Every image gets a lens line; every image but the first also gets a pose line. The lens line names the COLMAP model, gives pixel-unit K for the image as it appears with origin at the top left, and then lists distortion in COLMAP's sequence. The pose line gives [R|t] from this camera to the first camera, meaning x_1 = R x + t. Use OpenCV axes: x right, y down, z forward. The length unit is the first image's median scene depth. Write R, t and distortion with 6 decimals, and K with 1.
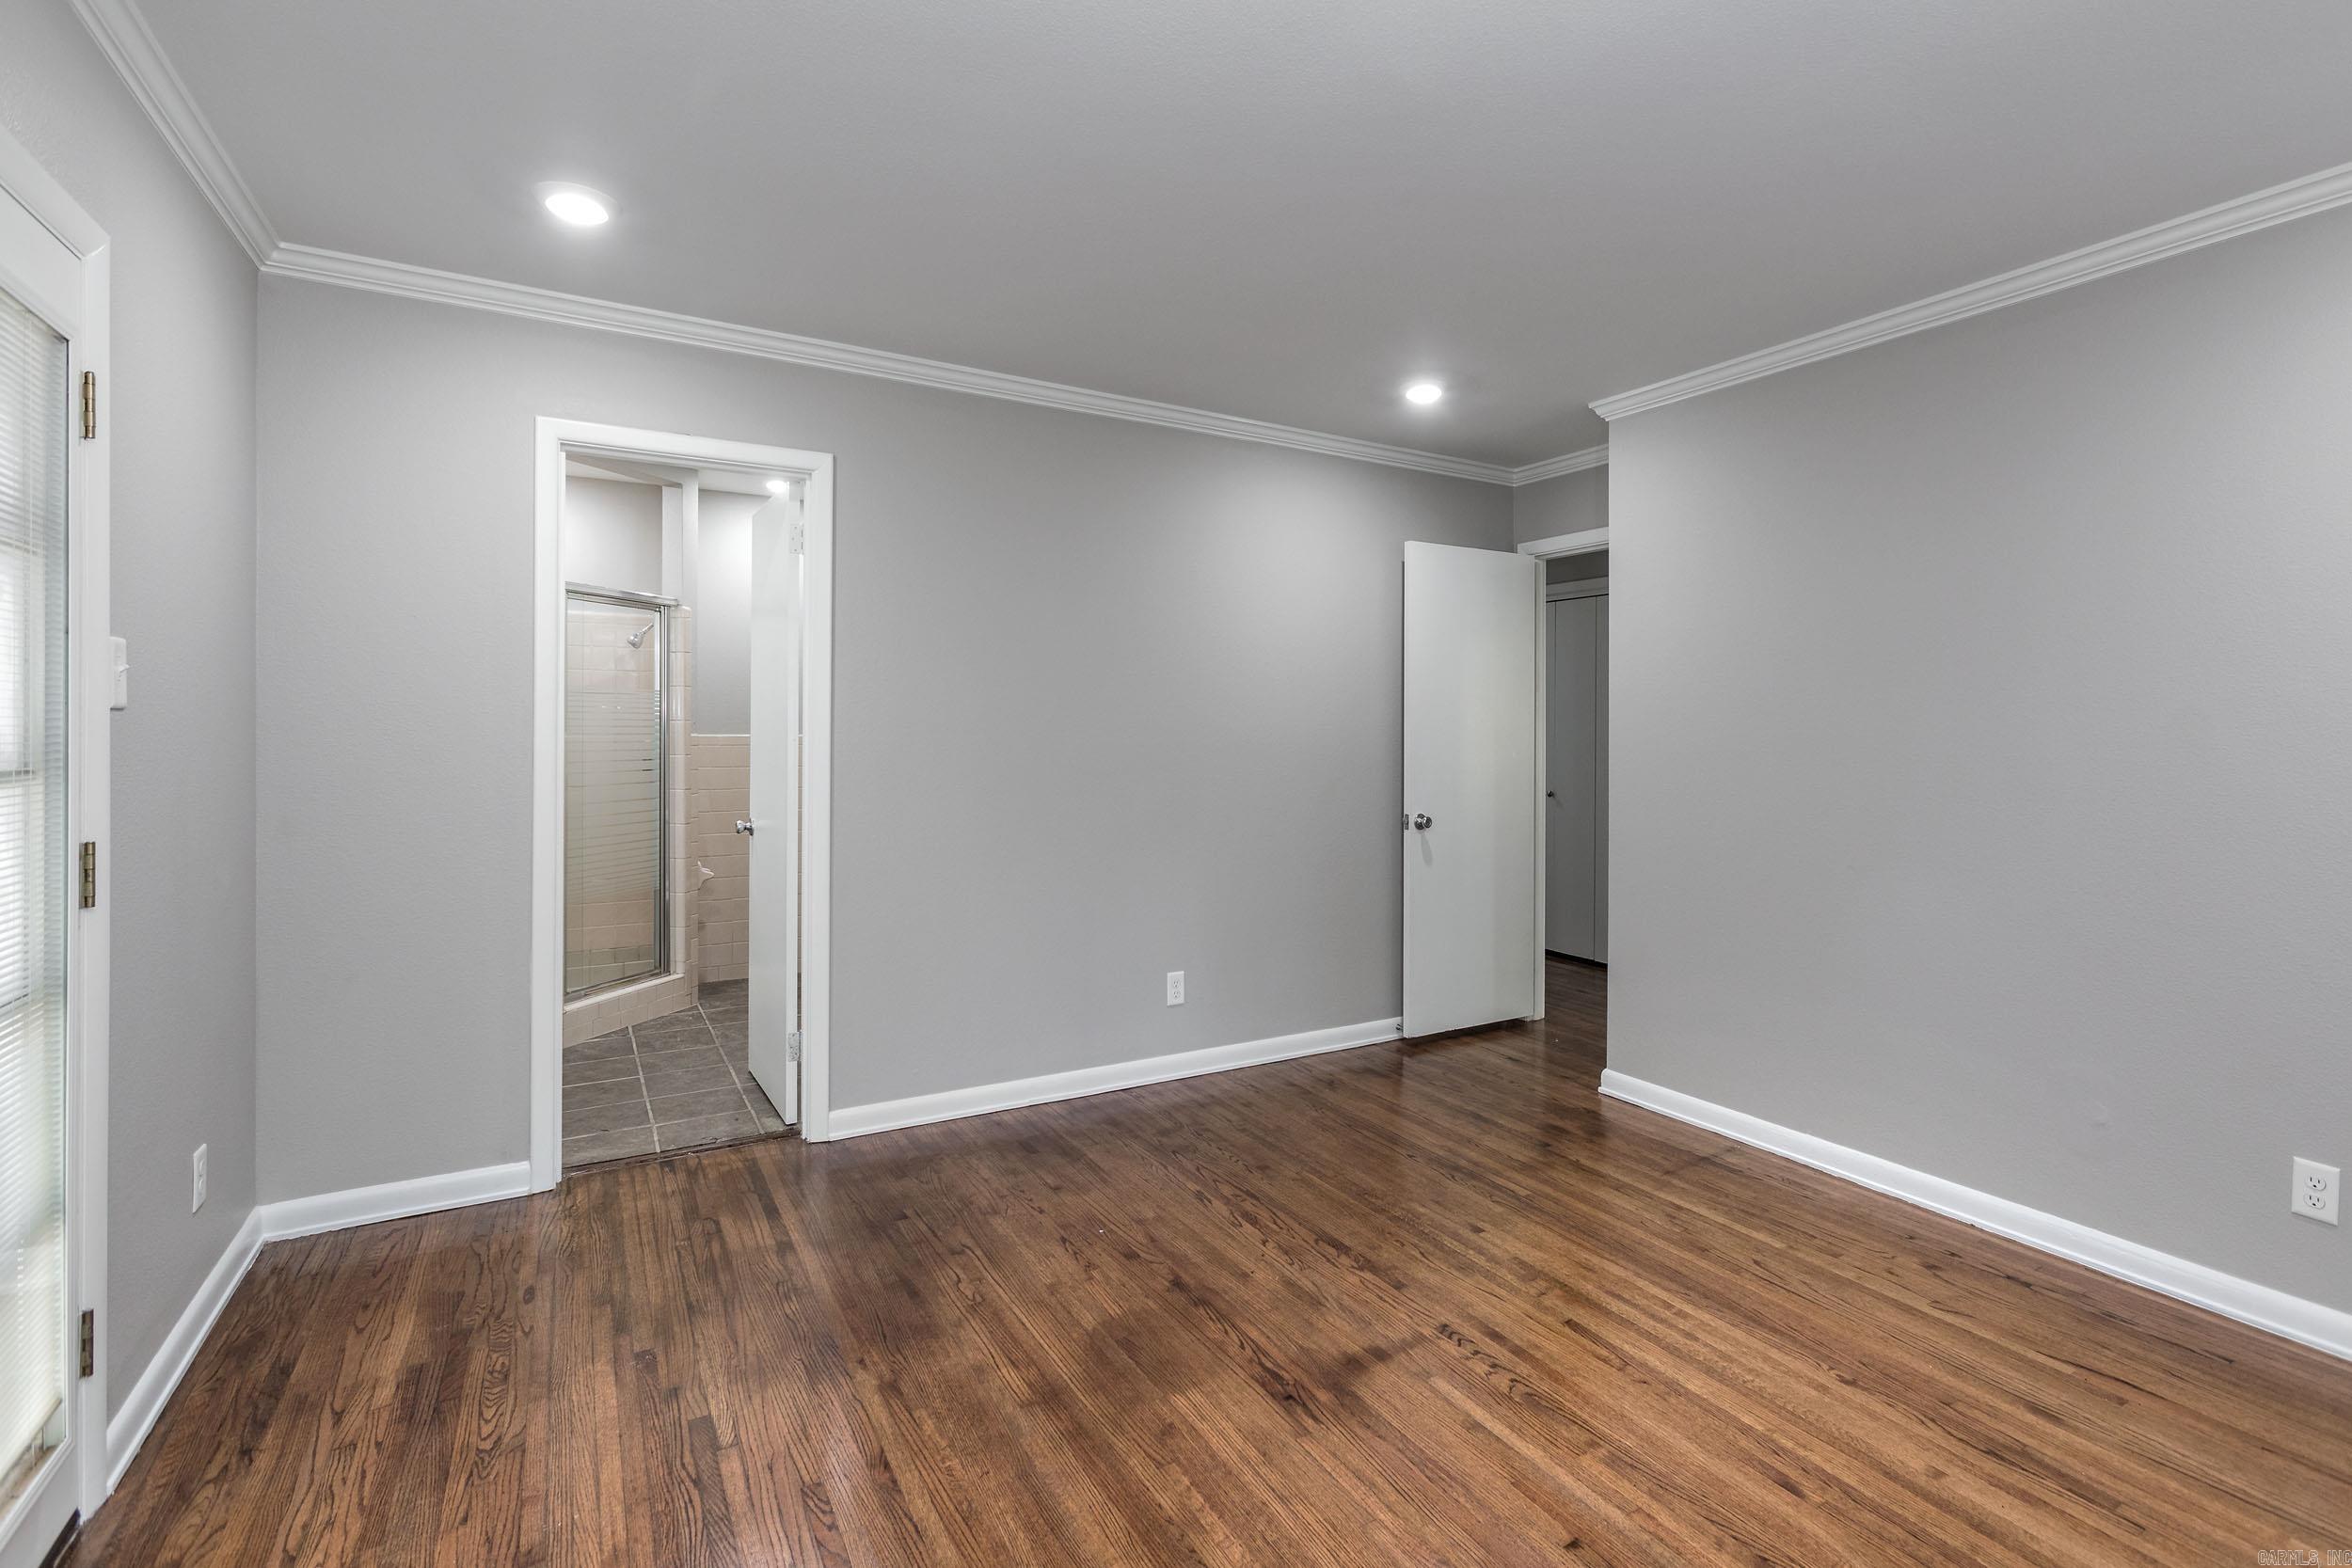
lens RADIAL K [[1084.8, 0, 1221.5], [0, 1084.8, 721.9], [0, 0, 1]] dist [0.020922, 0.000074]
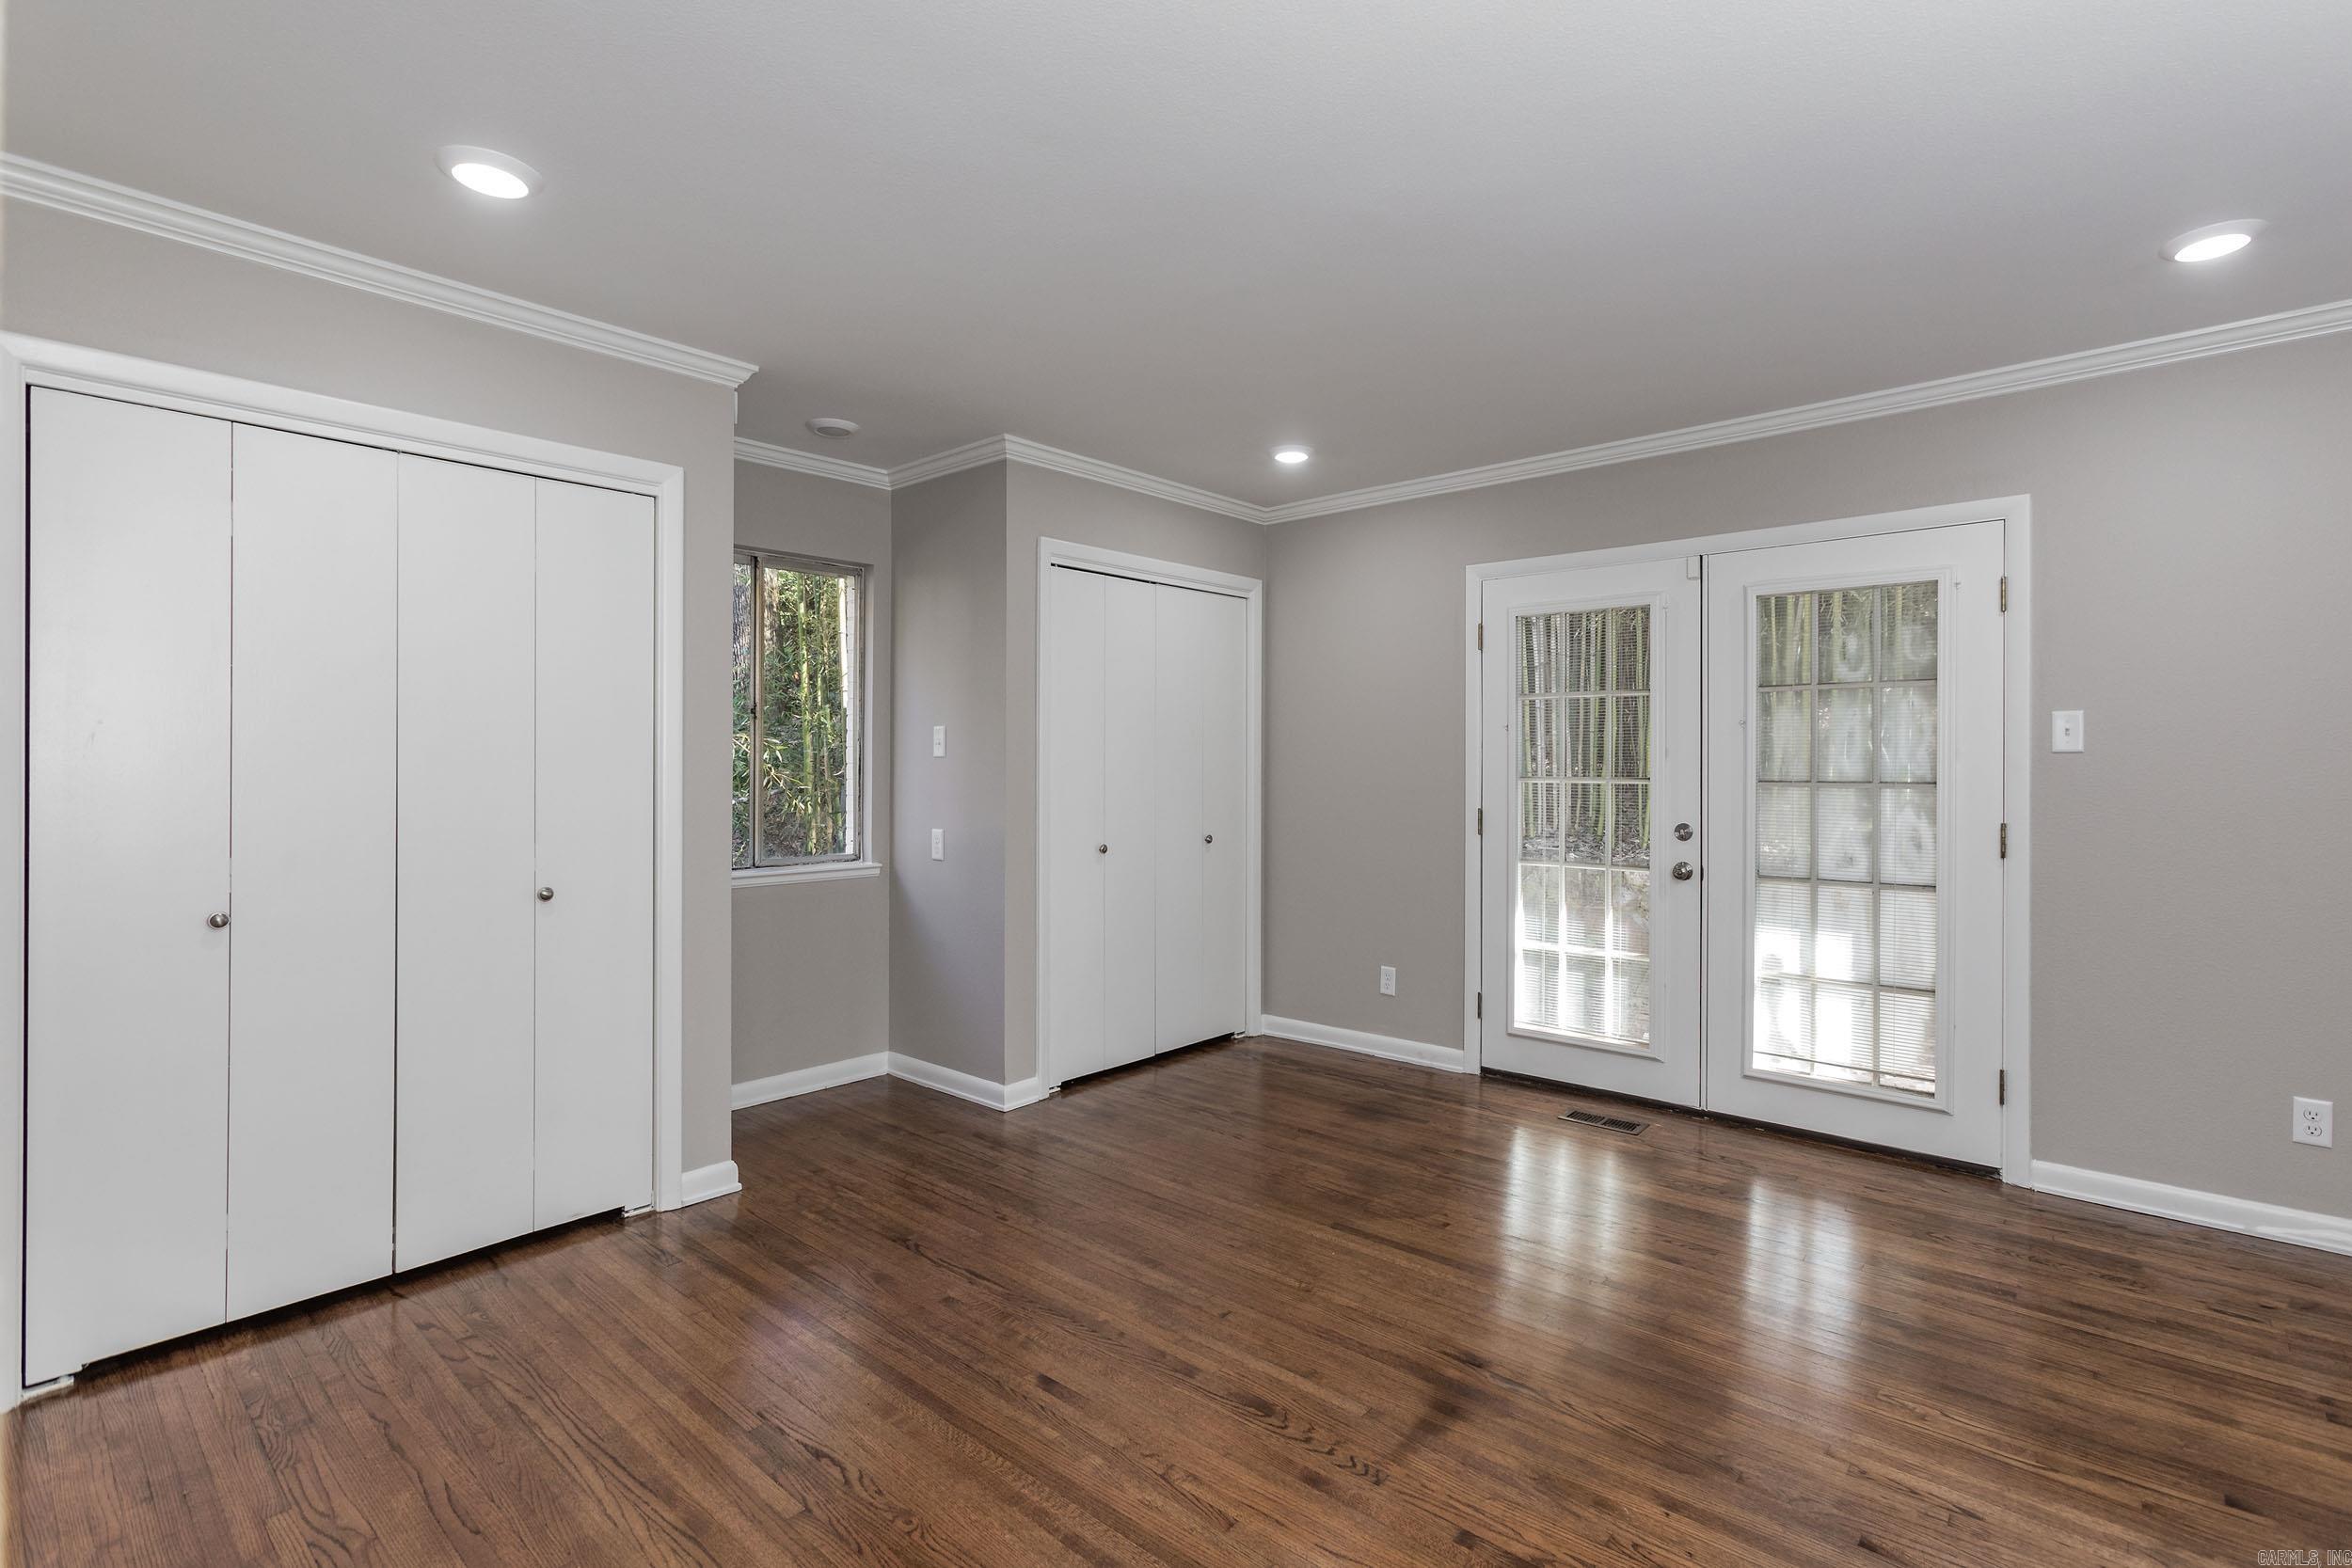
lens RADIAL K [[1017.2, 0, 1245.1], [0, 1017.2, 769.9], [0, 0, 1]] dist [0.014543, 0.000228]
pose [[-0.944146, -0.003912, -0.329504, 0.534352], [-0.005285, 0.999981, 0.003272, 0.036914], [0.329484, 0.004830, -0.944149, 1.645688]]
